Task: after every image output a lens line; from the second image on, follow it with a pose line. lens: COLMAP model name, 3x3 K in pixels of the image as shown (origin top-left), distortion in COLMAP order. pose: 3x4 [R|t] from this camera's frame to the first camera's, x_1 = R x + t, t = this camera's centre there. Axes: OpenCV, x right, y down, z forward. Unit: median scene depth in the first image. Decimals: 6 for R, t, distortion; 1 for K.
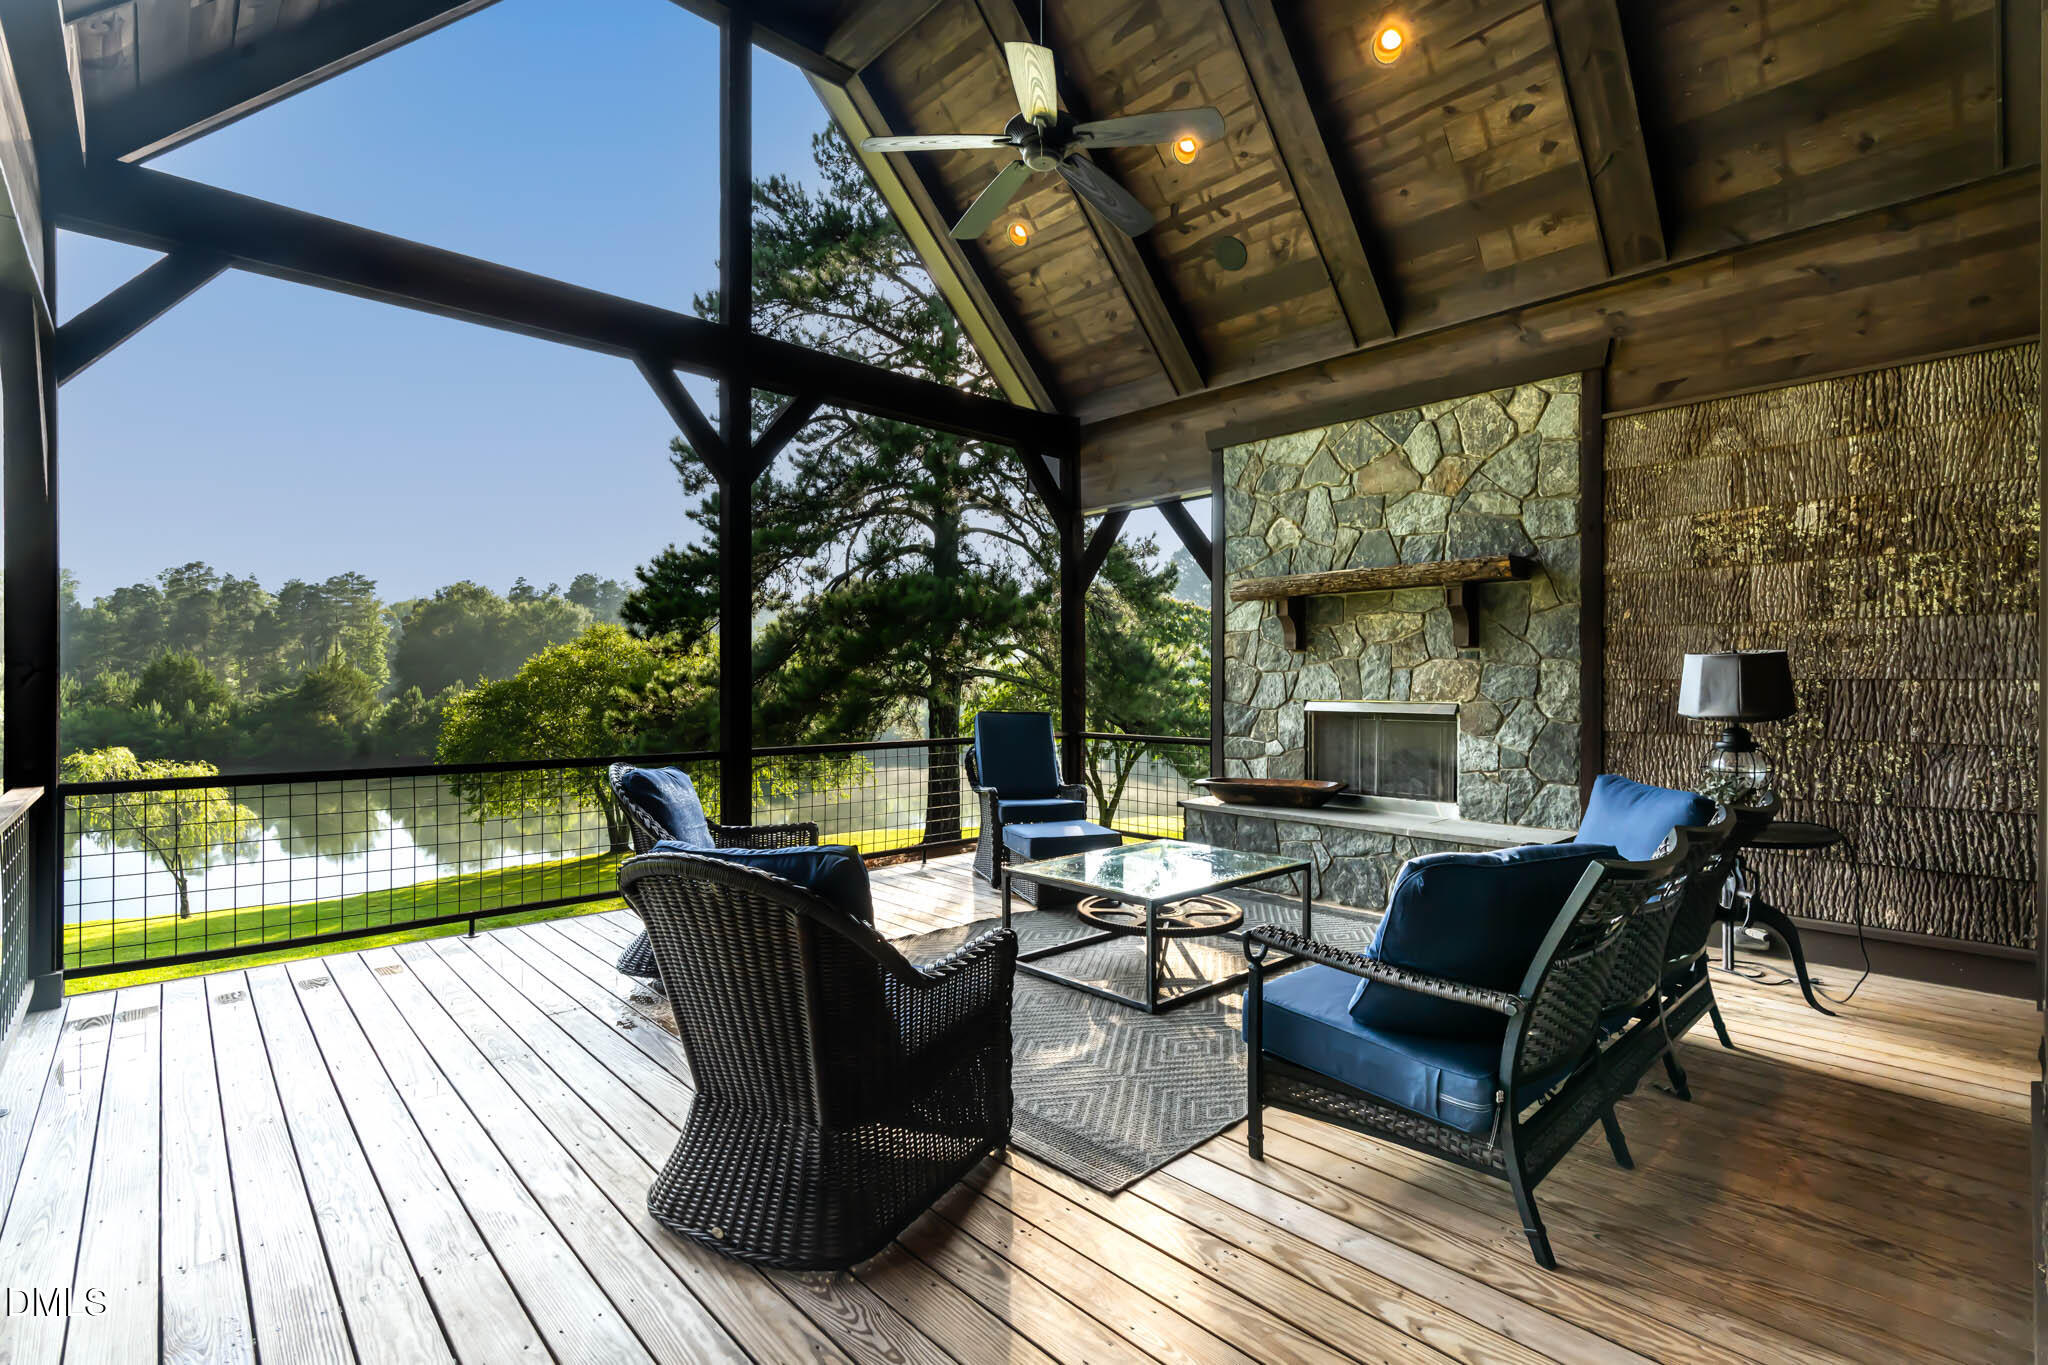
lens RADIAL K [[938.9, 0, 1023.0], [0, 938.9, 685.0], [0, 0, 1]] dist [-0.004190, 0.001176]
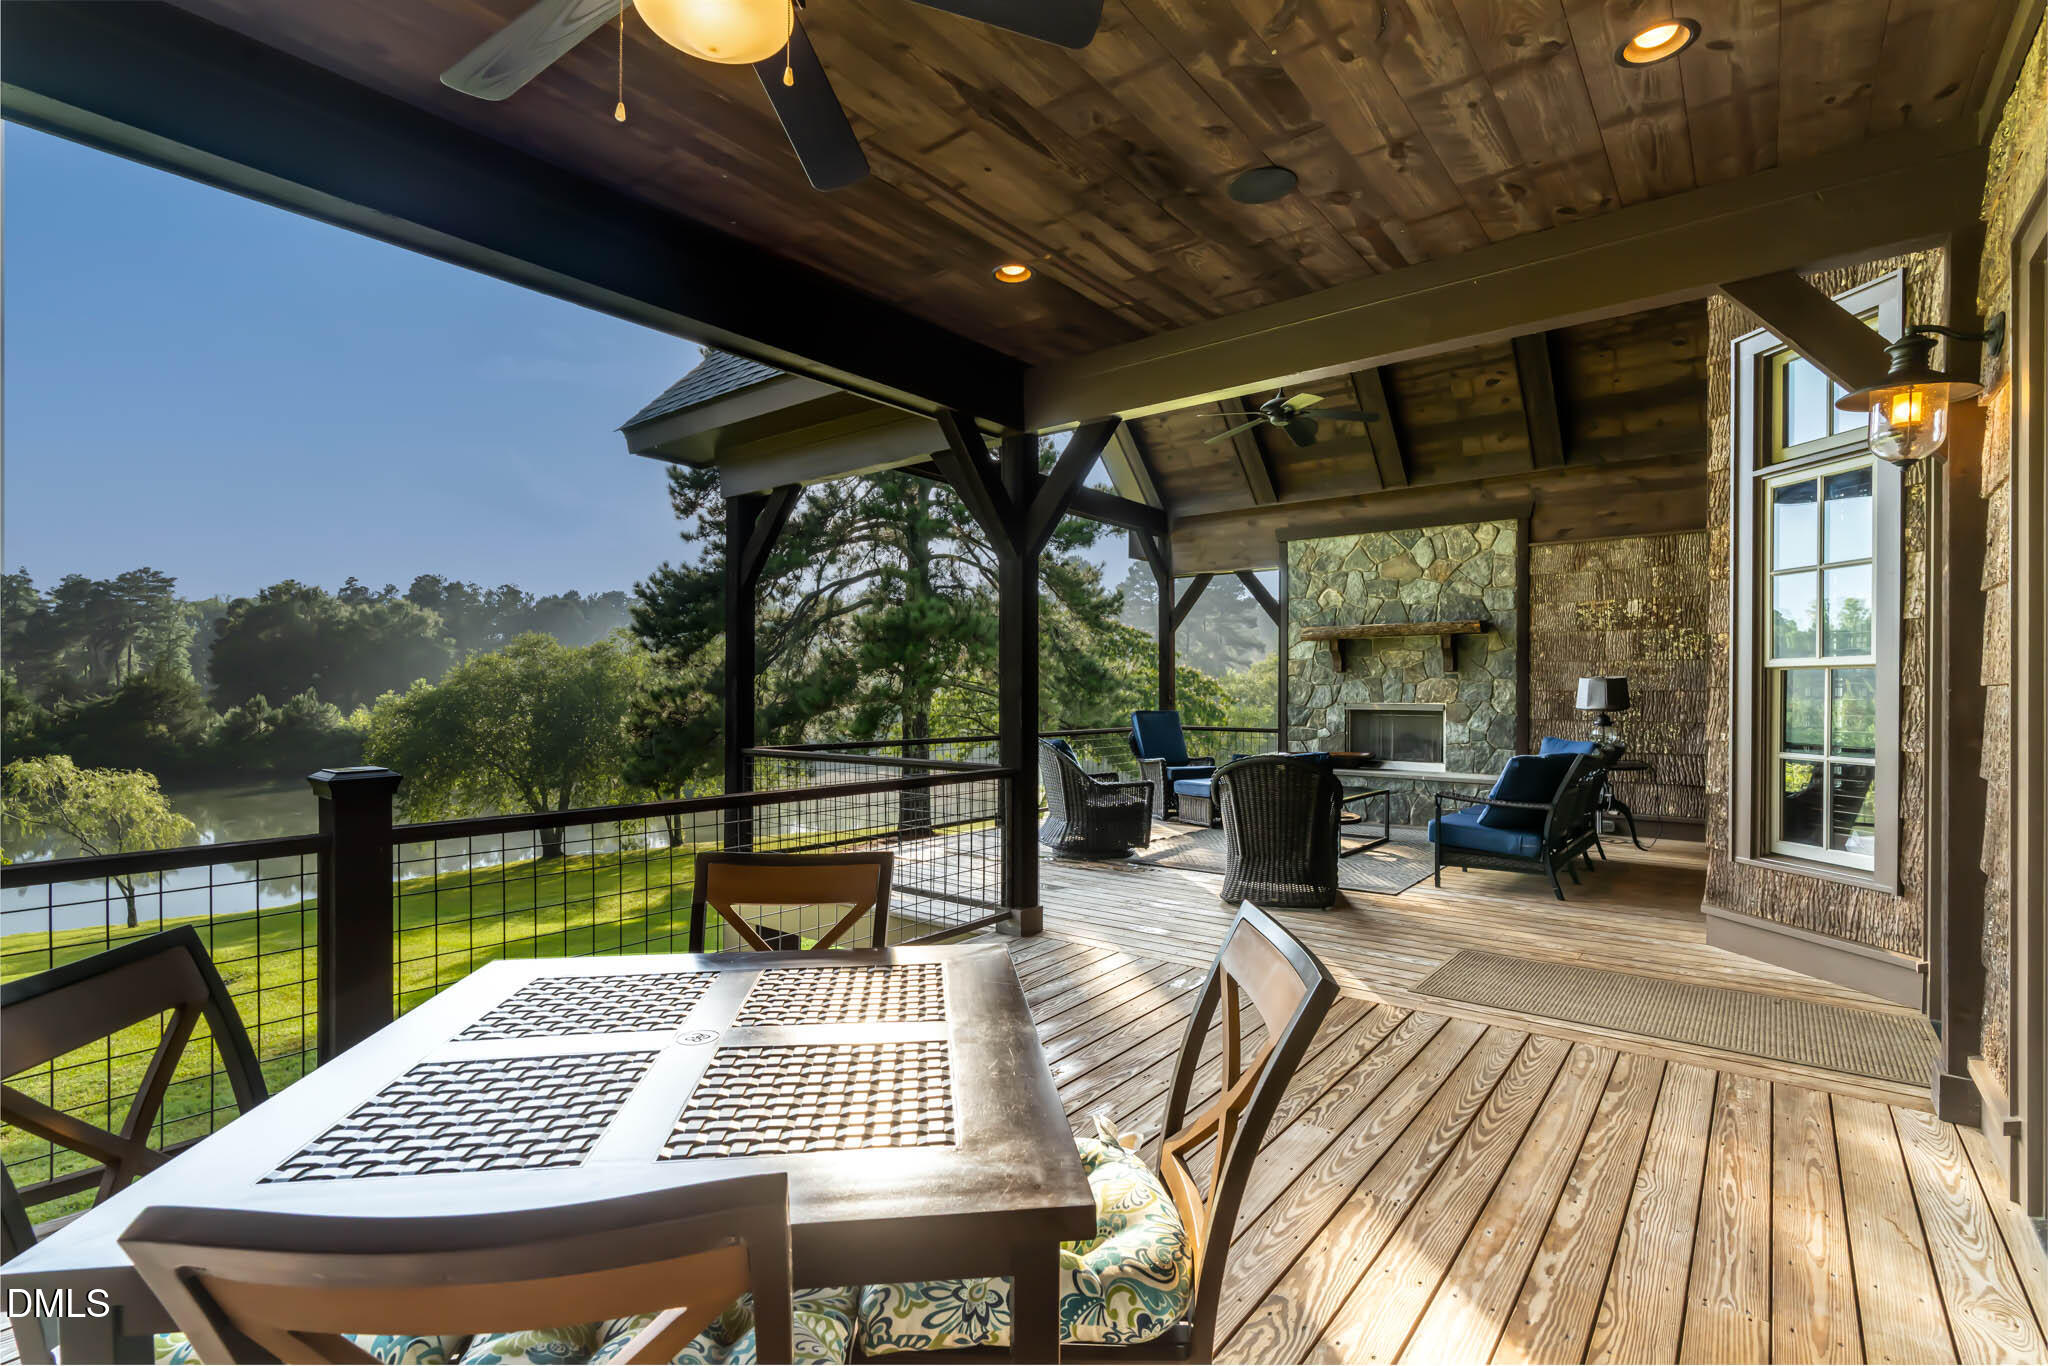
lens RADIAL K [[938.9, 0, 1016.2], [0, 938.9, 694.0], [0, 0, 1]] dist [-0.004190, 0.001176]
pose [[0.990567, 0.001420, 0.137021, -0.511129], [-0.001437, 0.999999, 0.000024, 0.002053], [-0.137021, -0.000221, 0.990568, -0.550946]]
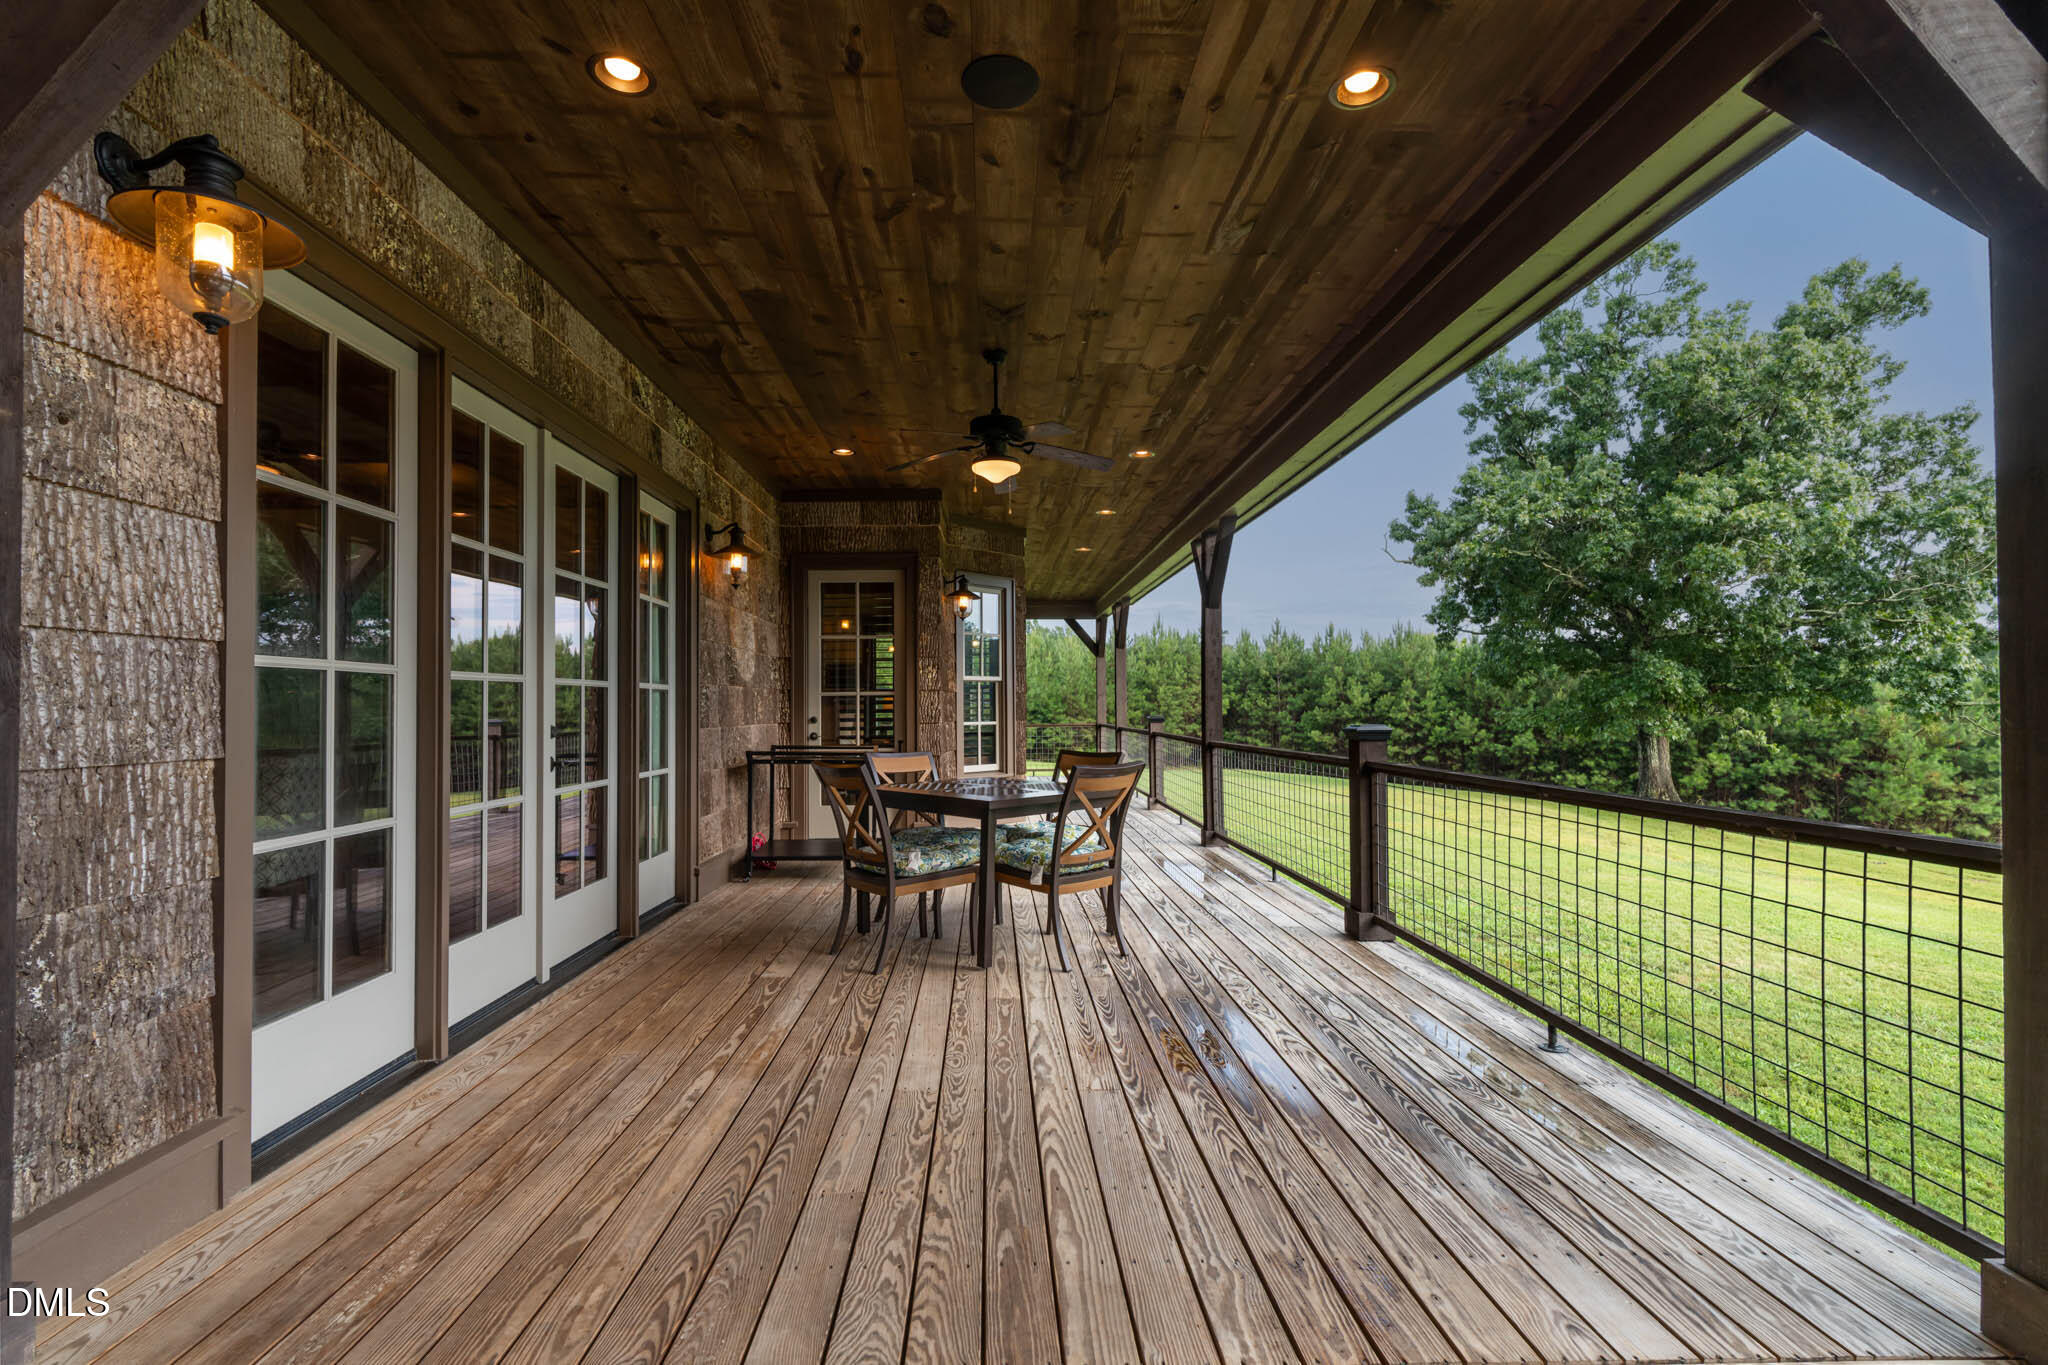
lens RADIAL K [[938.9, 0, 1022.5], [0, 938.9, 692.7], [0, 0, 1]] dist [-0.004190, 0.001176]
pose [[-0.663030, -0.008014, -0.748550, 1.301637], [0.003510, 0.999898, -0.013814, 0.072620], [0.748584, -0.011786, -0.662935, 2.157516]]
